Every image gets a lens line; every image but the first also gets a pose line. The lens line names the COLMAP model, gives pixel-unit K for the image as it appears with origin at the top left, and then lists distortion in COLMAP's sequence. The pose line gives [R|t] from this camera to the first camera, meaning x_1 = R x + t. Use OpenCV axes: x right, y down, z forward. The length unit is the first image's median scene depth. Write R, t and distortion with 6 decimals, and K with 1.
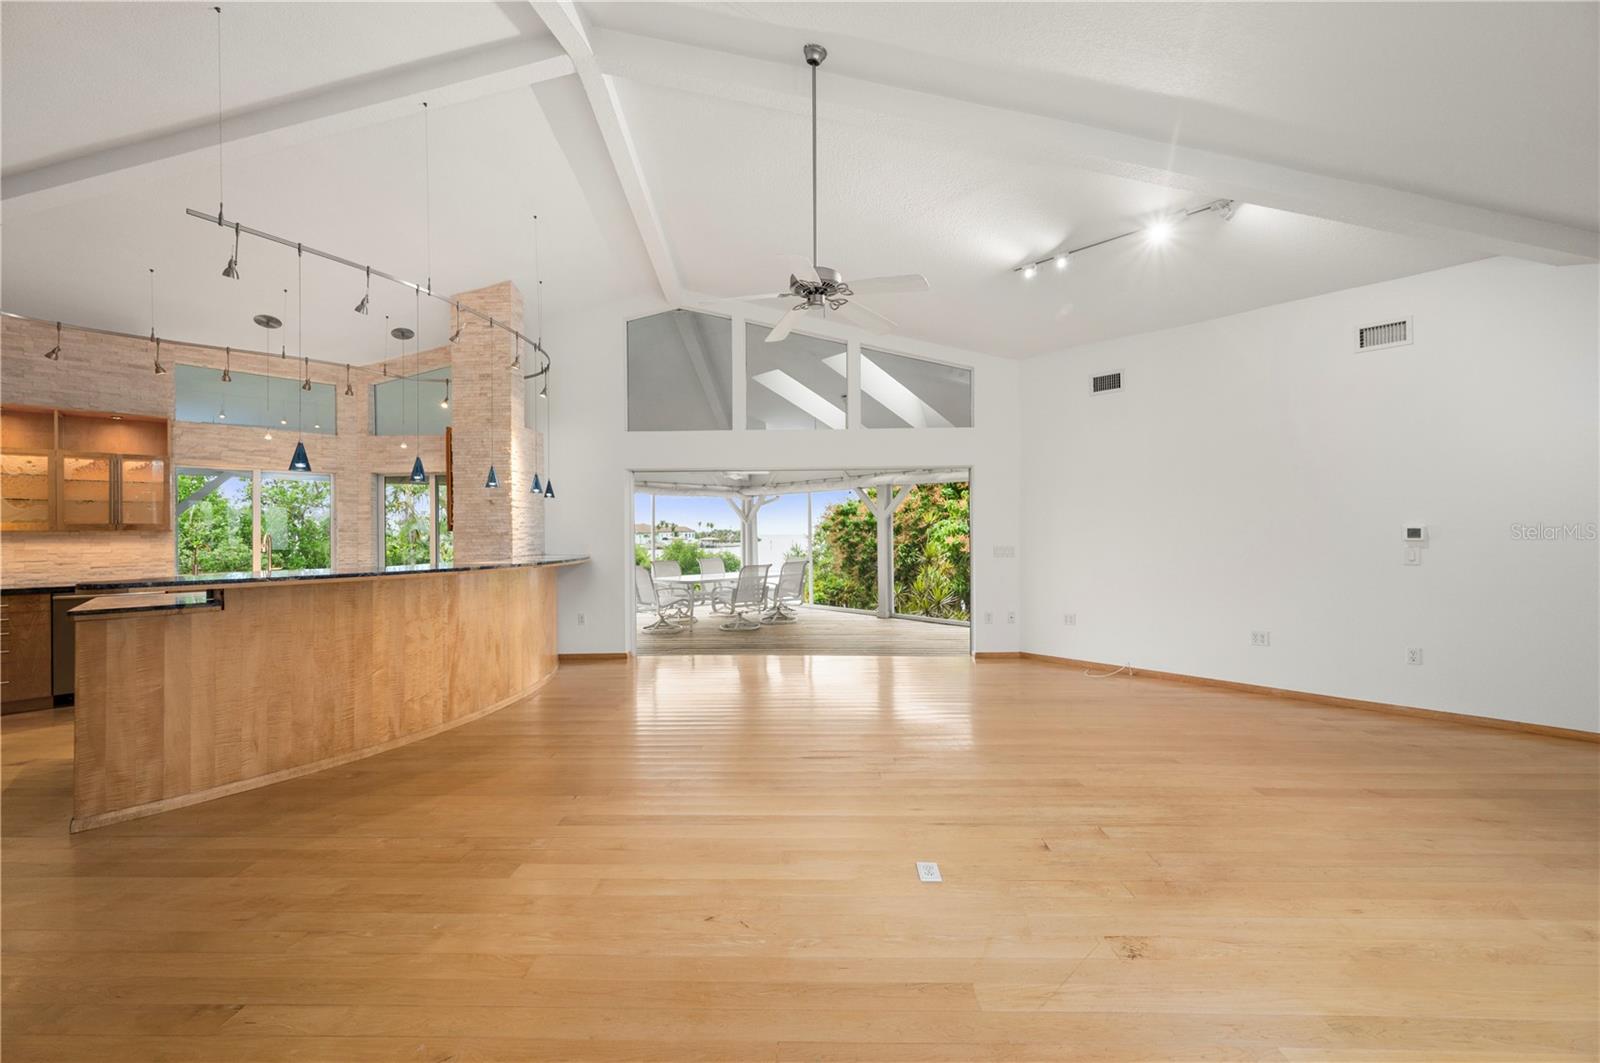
lens RADIAL K [[632.5, 0, 800.1], [0, 632.5, 525.2], [0, 0, 1]] dist [0.000331, -0.000806]
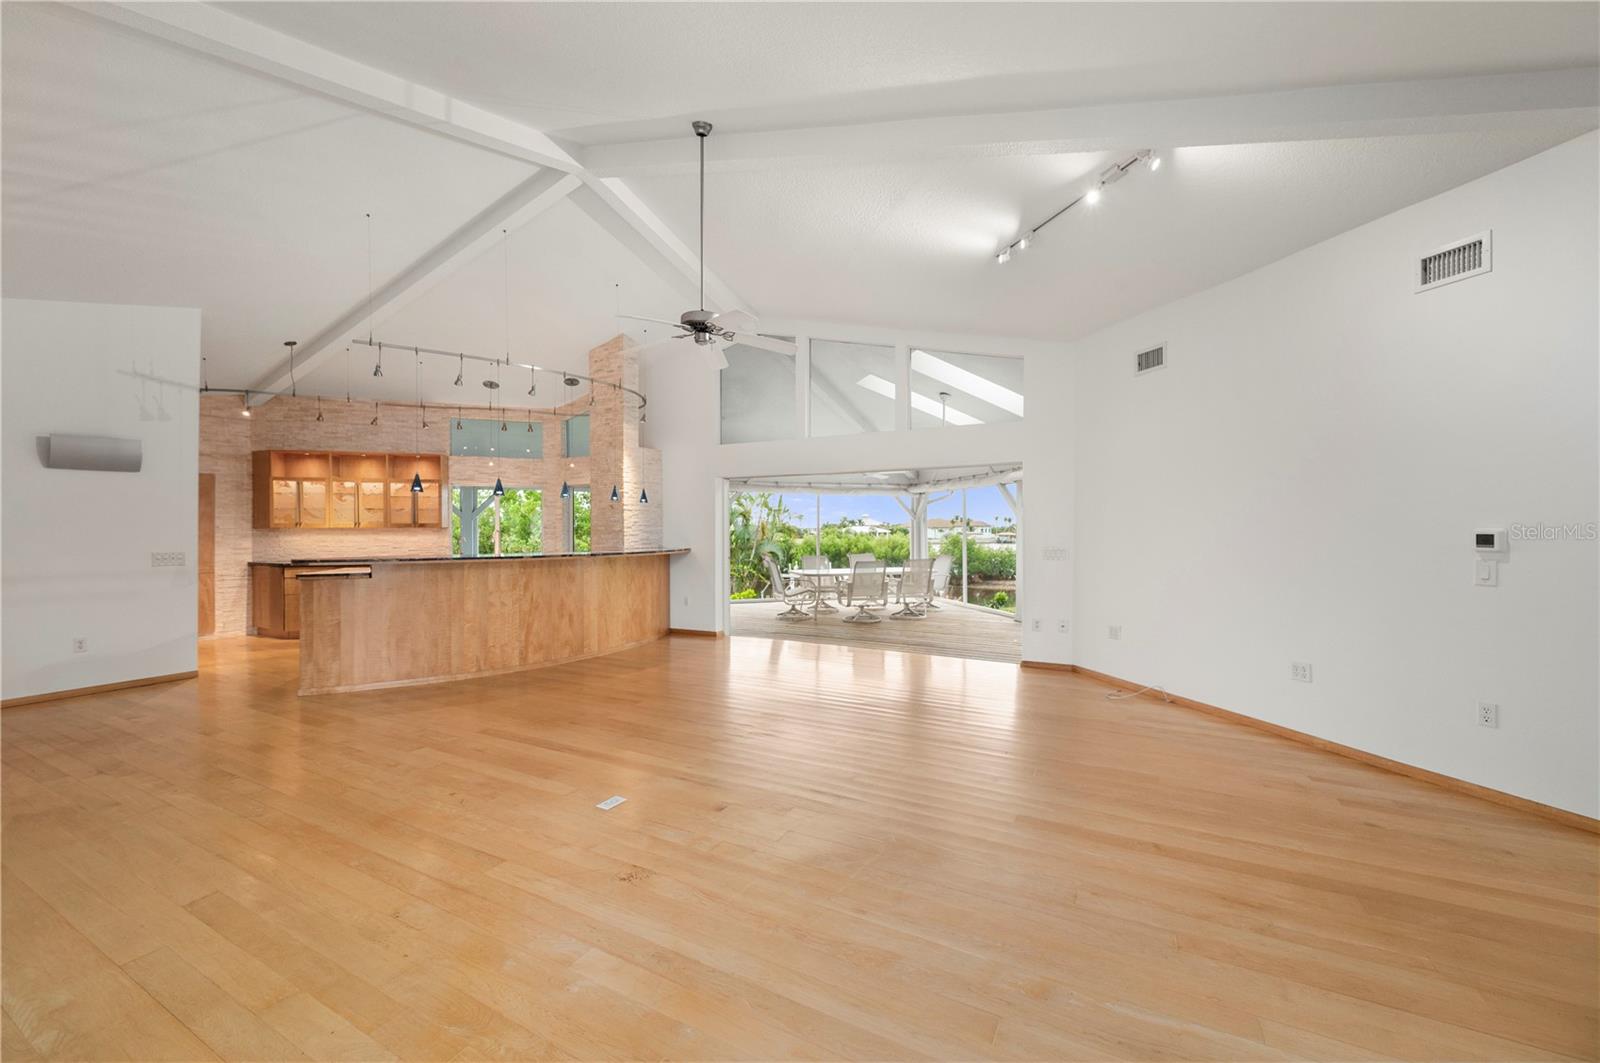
lens RADIAL K [[632.5, 0, 792.9], [0, 632.5, 522.1], [0, 0, 1]] dist [0.000331, -0.000806]
pose [[0.890085, 0.000169, -0.455794, 0.481332], [0.001574, 0.999993, 0.003444, -0.009171], [0.455791, -0.003783, 0.890079, 0.015362]]
